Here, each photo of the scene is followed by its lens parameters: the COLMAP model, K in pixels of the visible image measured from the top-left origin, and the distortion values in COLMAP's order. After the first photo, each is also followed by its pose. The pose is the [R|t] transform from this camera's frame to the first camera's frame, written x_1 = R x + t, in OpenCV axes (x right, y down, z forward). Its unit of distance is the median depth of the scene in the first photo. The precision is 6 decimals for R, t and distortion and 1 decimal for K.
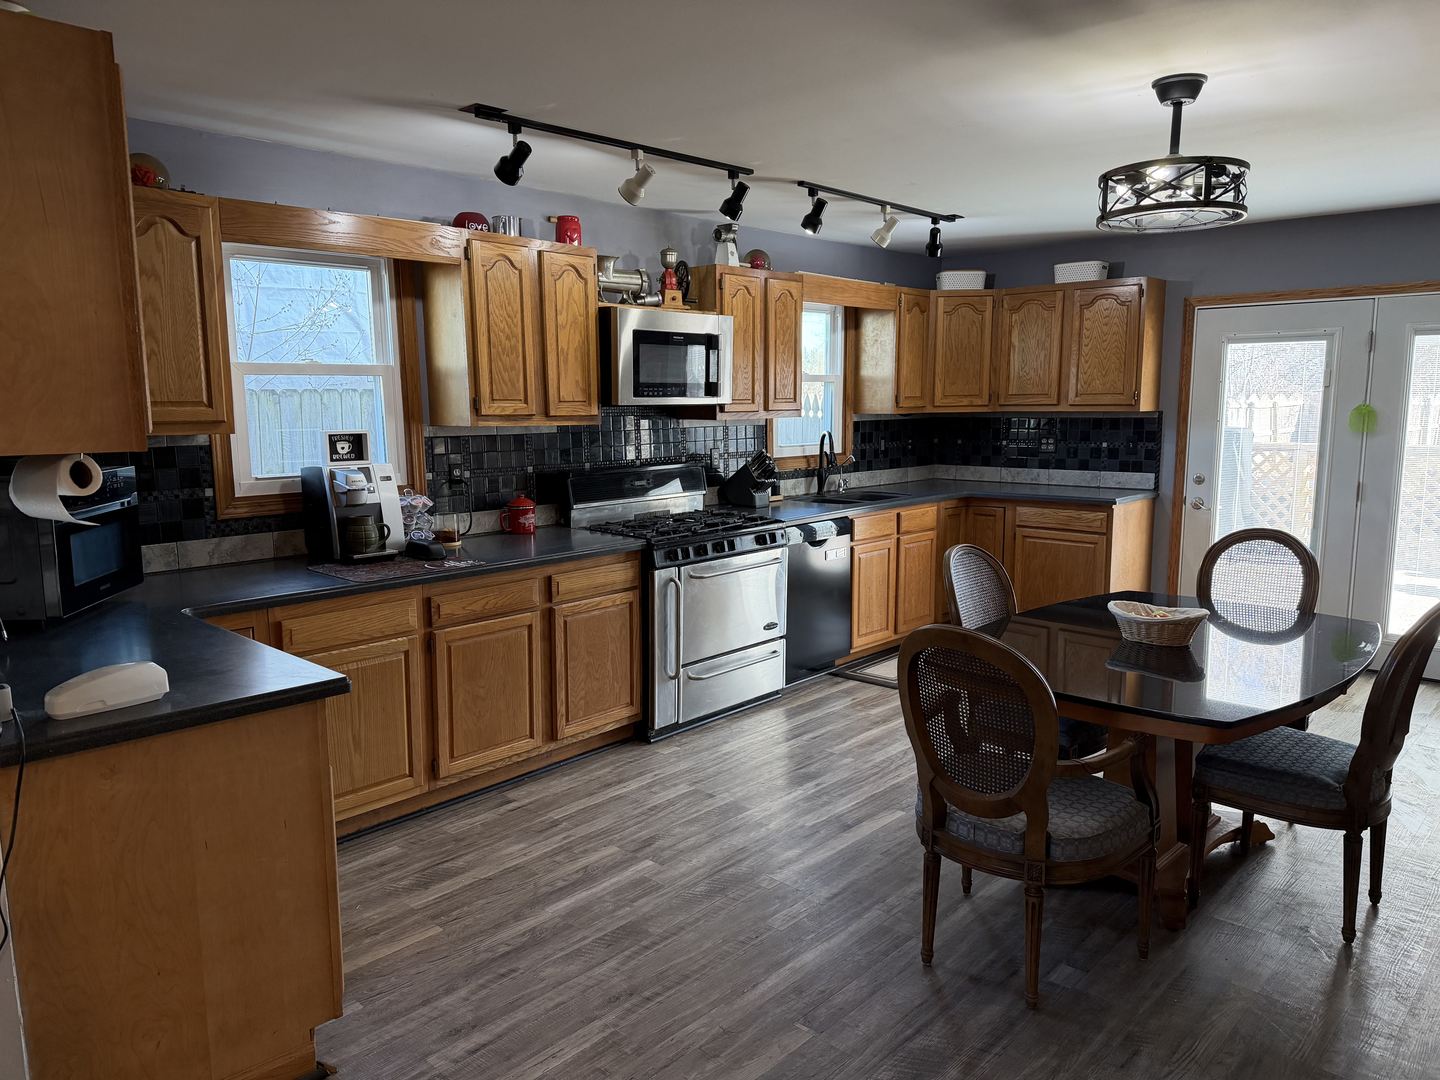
lens RADIAL K [[1000.9, 0, 720.0], [0, 1000.9, 540.0], [0, 0, 1]] dist [0.142934, -0.256499]
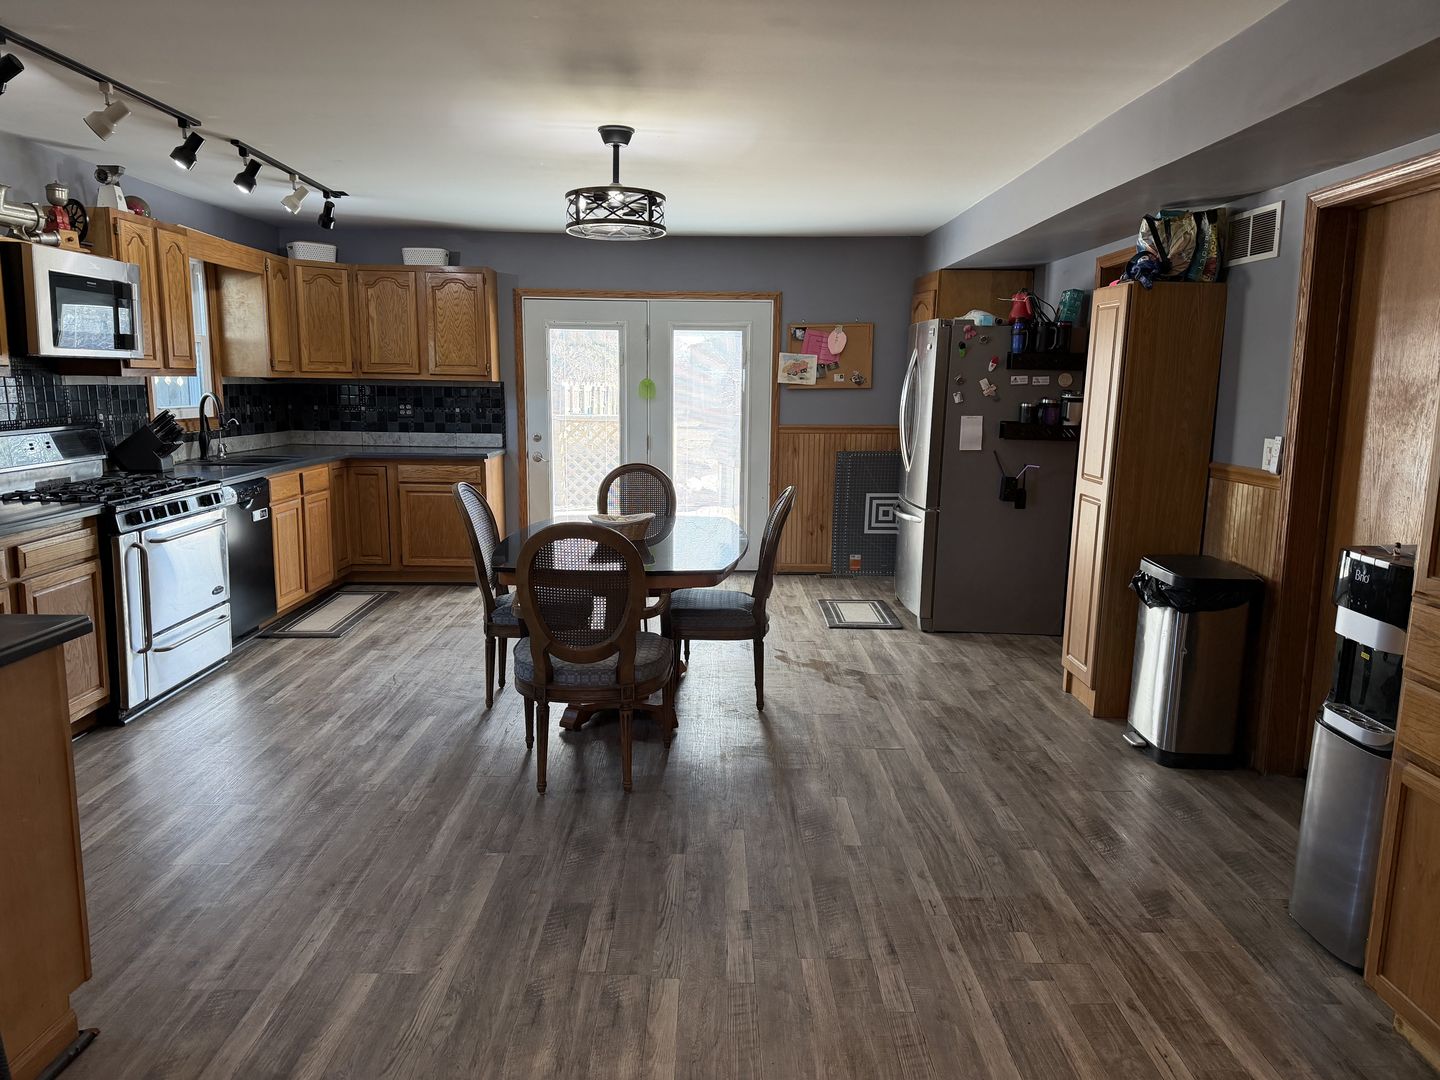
lens RADIAL K [[996.1, 0, 782.5], [0, 996.1, 538.9], [0, 0, 1]] dist [0.002723, -0.029839]
pose [[0.682165, -0.092995, 0.725260, -0.232716], [0.080397, 0.995405, 0.052014, 0.026318], [-0.726765, 0.022827, 0.686507, -0.048439]]
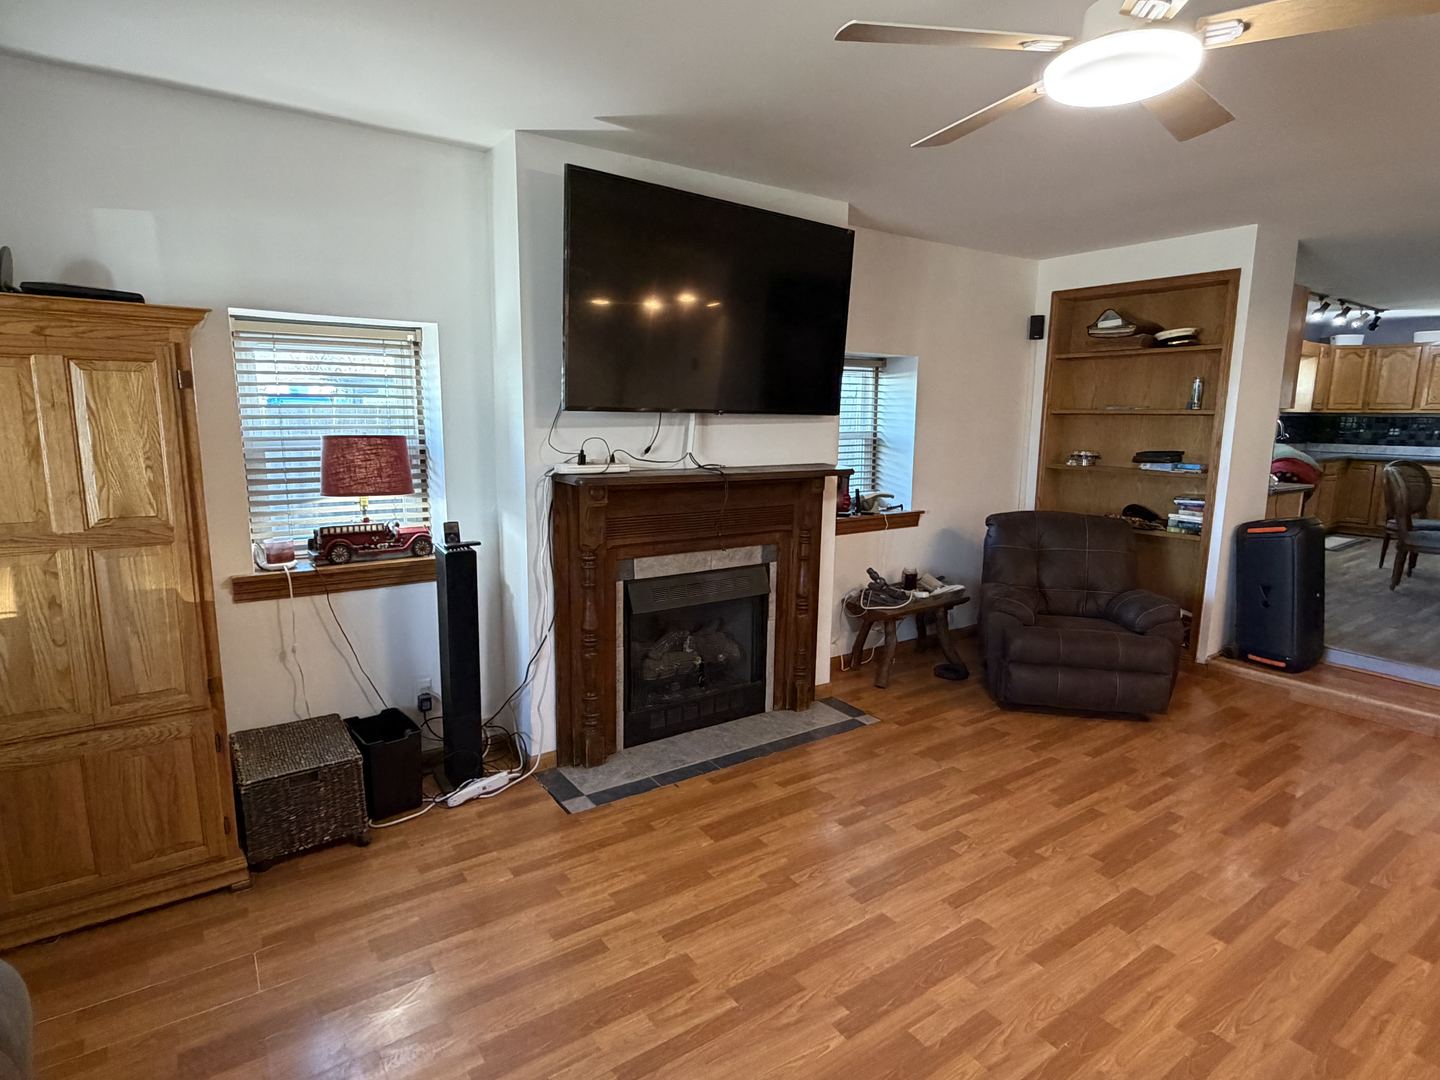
lens RADIAL K [[762.8, 0, 720.0], [0, 762.8, 540.0], [0, 0, 1]] dist [0.000903, 0.001154]
pose [[0.979214, 0.049870, -0.196605, -0.664538], [-0.044551, 0.998514, 0.031386, 0.124860], [0.197878, -0.021975, 0.979980, -0.651713]]
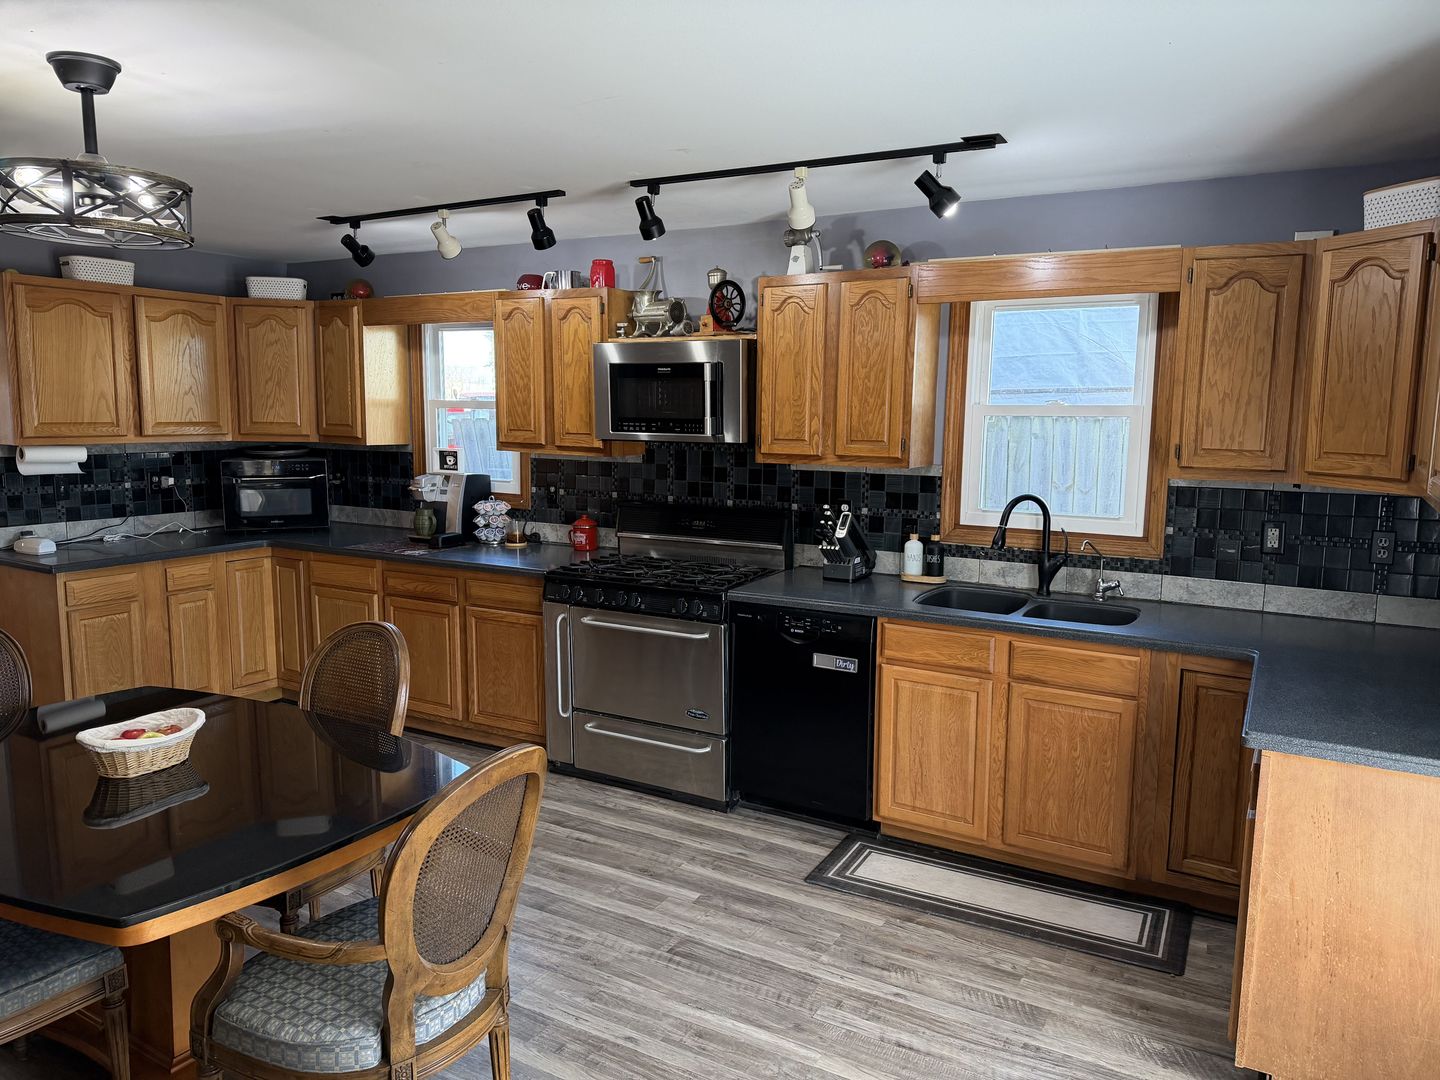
lens RADIAL K [[997.1, 0, 716.9], [0, 997.1, 531.7], [0, 0, 1]] dist [0.037003, -0.000337]
pose [[0.225003, 0.133246, -0.965204, 0.714365], [-0.148351, 0.983741, 0.101222, -0.127521], [0.962998, 0.120414, 0.241111, 0.698436]]
